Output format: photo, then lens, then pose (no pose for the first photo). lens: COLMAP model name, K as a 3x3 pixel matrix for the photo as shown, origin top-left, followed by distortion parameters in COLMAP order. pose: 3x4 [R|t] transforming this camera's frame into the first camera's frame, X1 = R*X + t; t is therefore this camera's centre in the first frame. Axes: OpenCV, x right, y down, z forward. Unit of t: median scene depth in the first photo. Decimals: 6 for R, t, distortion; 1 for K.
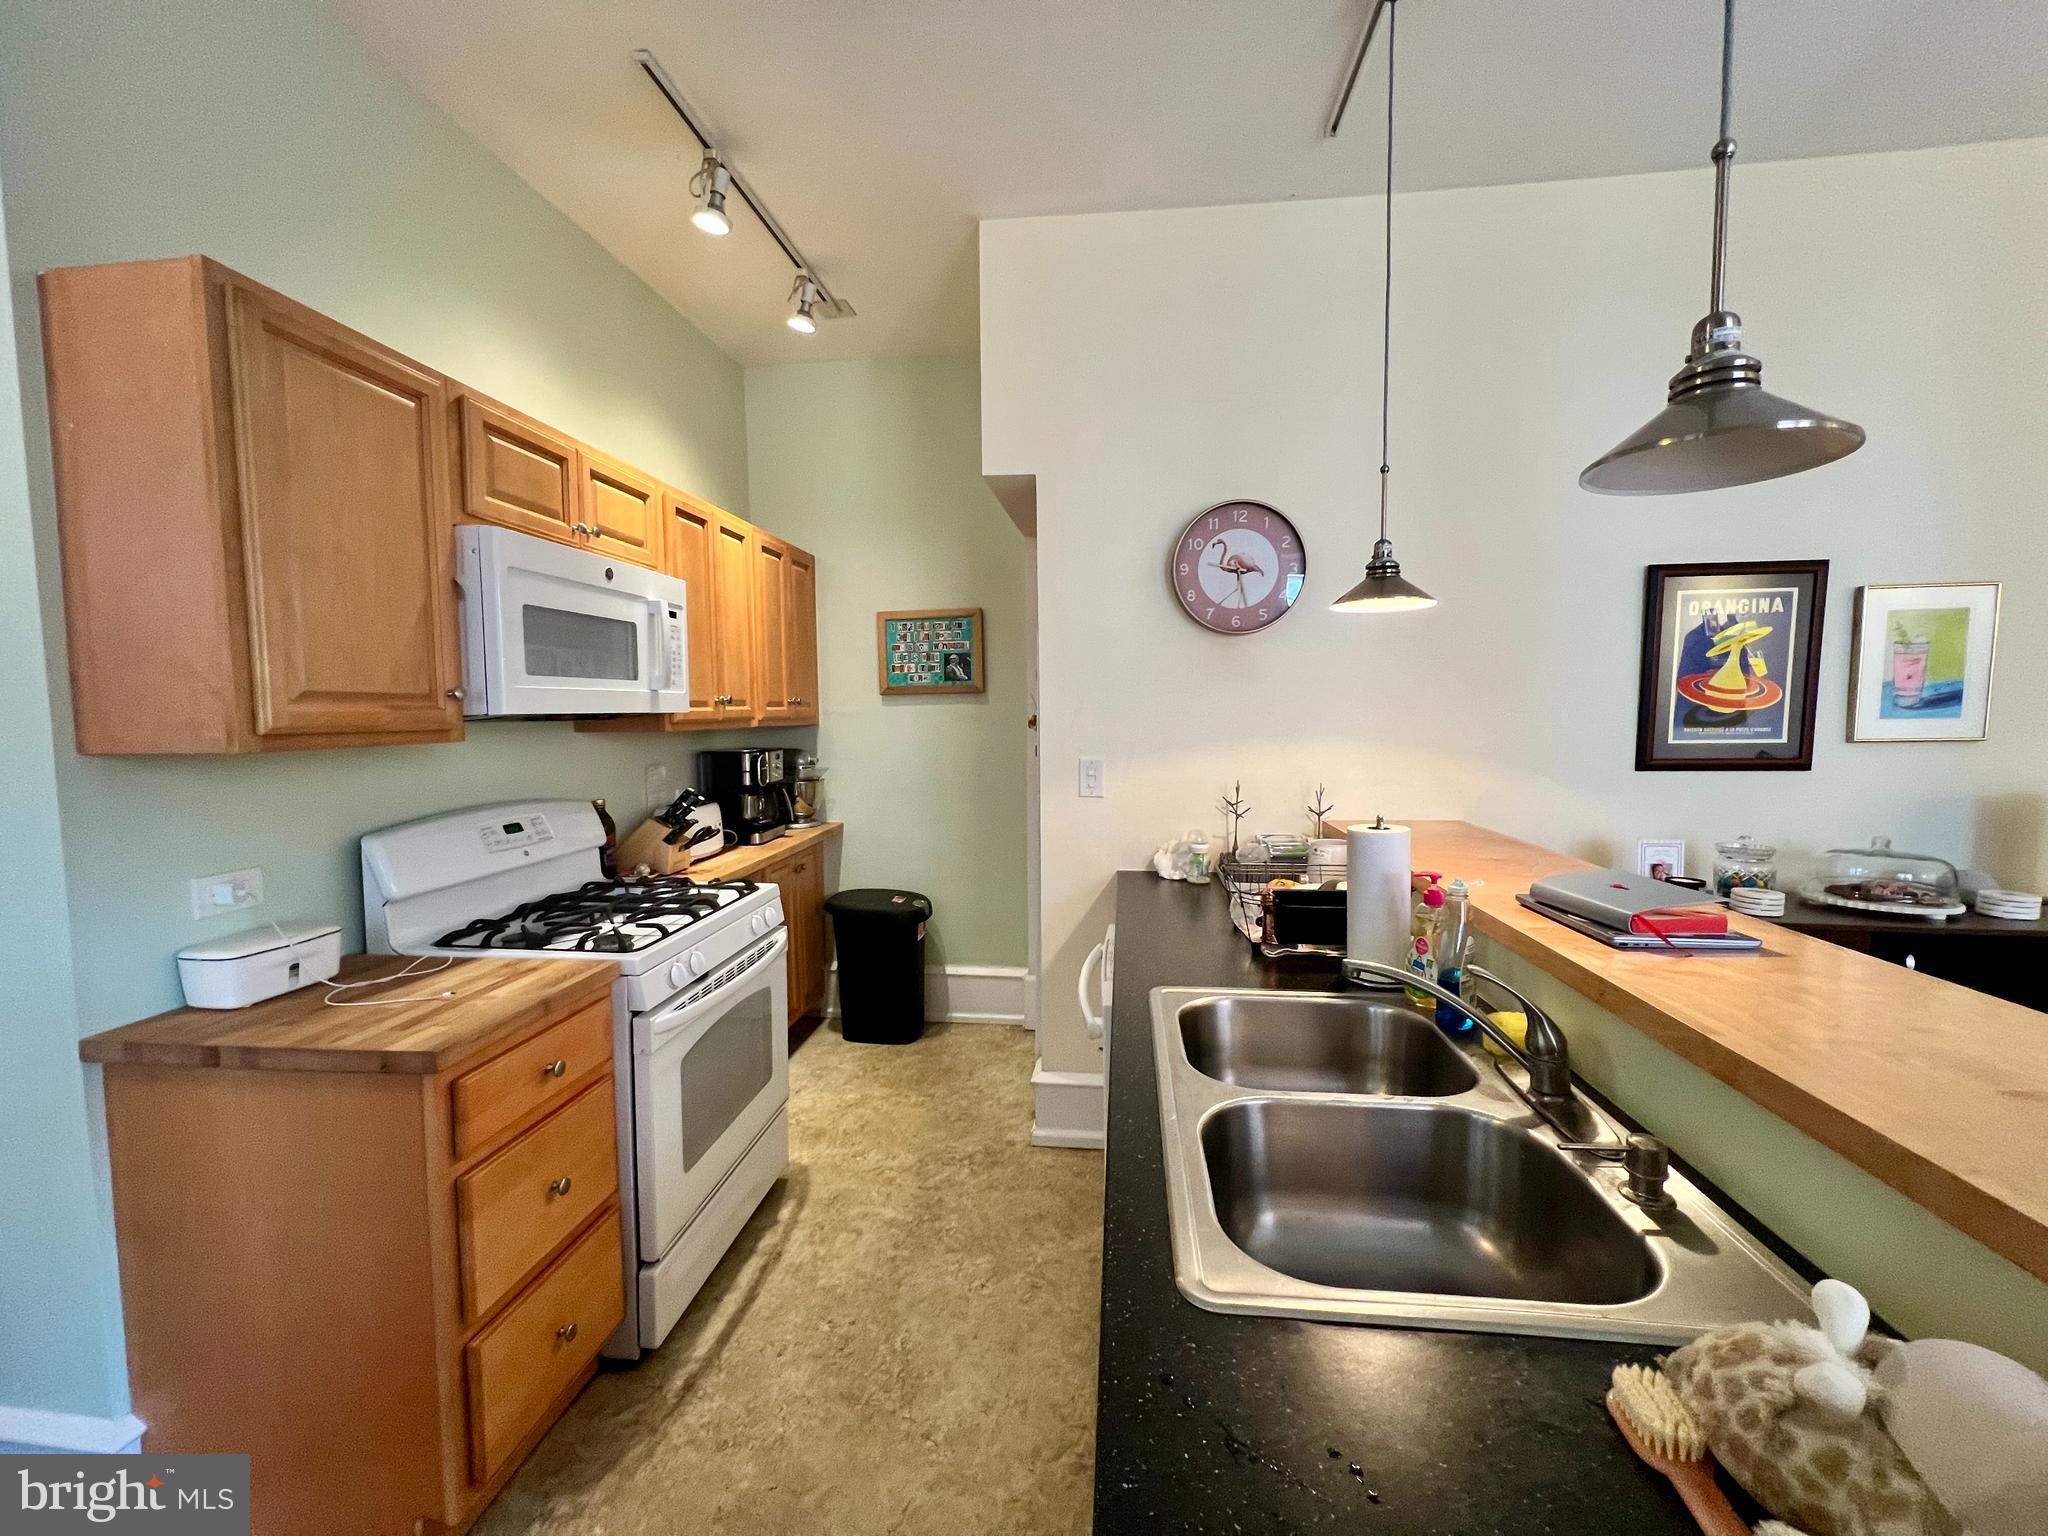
lens RADIAL K [[823.1, 0, 1021.0], [0, 823.1, 763.1], [0, 0, 1]] dist [-0.000643, 0.001029]
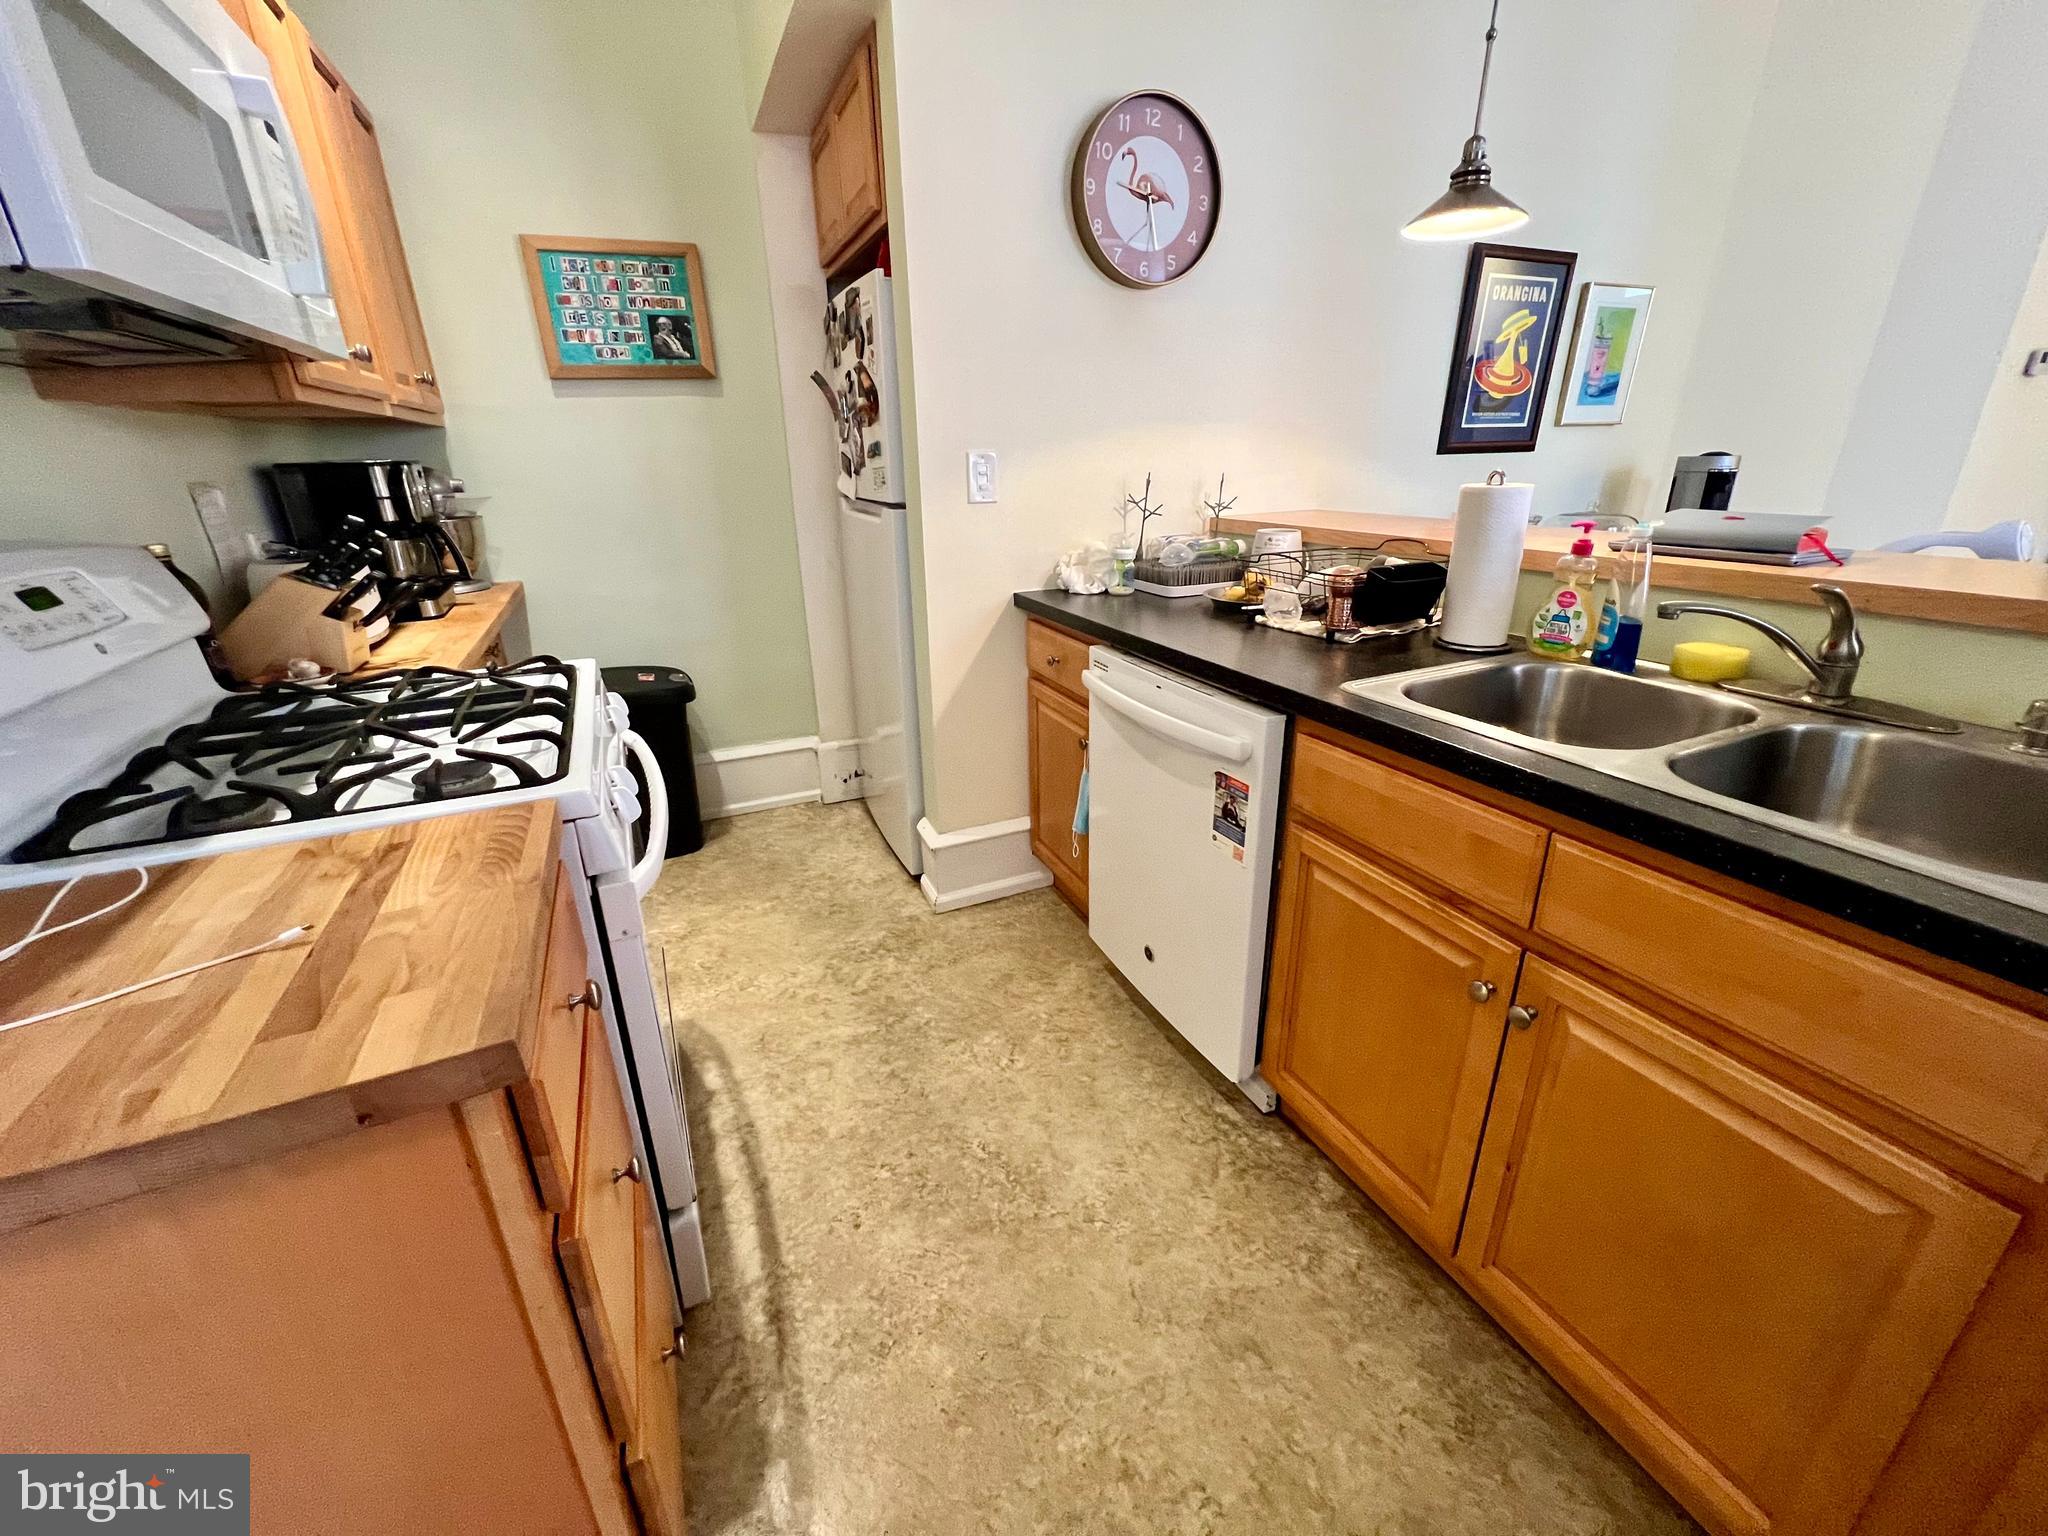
lens RADIAL K [[823.8, 0, 1024.1], [0, 823.8, 763.2], [0, 0, 1]] dist [-0.002330, 0.000833]
pose [[0.851625, -0.193573, 0.487097, -0.361560], [0.045953, 0.953303, 0.298500, 0.051031], [-0.522133, -0.231826, 0.820752, 0.291815]]
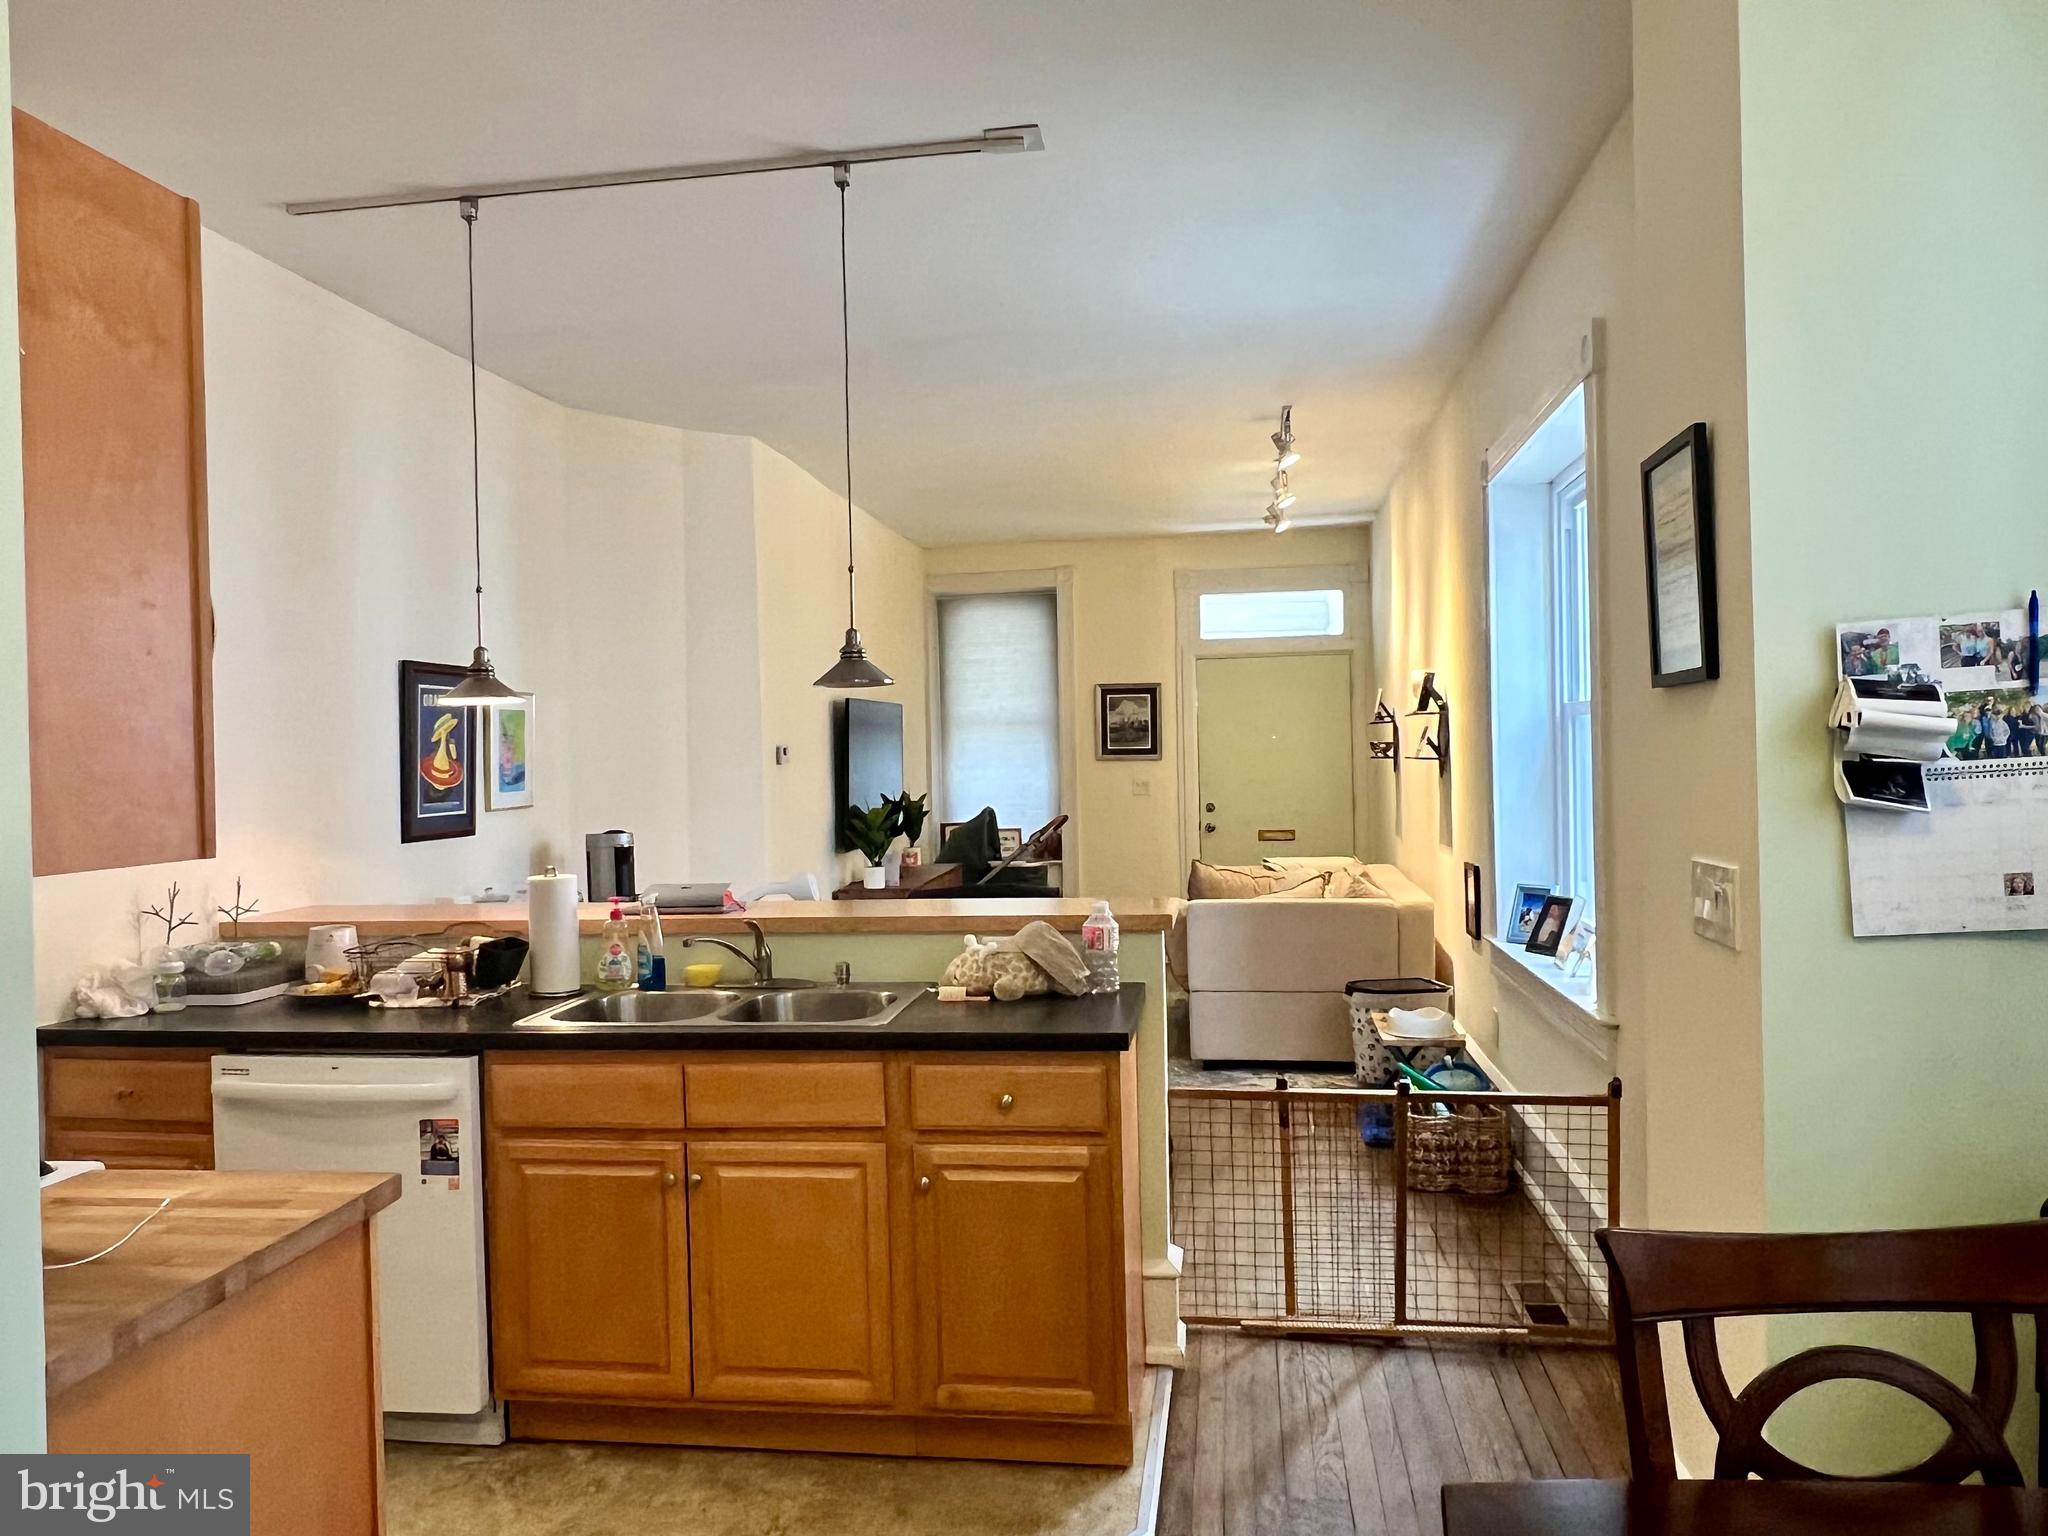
lens RADIAL K [[1486.7, 0, 1011.0], [0, 1486.7, 768.2], [0, 0, 1]] dist [-0.005115, -0.001219]
pose [[0.021365, 0.000095, 0.999772, -1.262456], [0.089169, 0.996015, -0.002000, -0.015005], [-0.995787, 0.089191, 0.021272, 0.141804]]
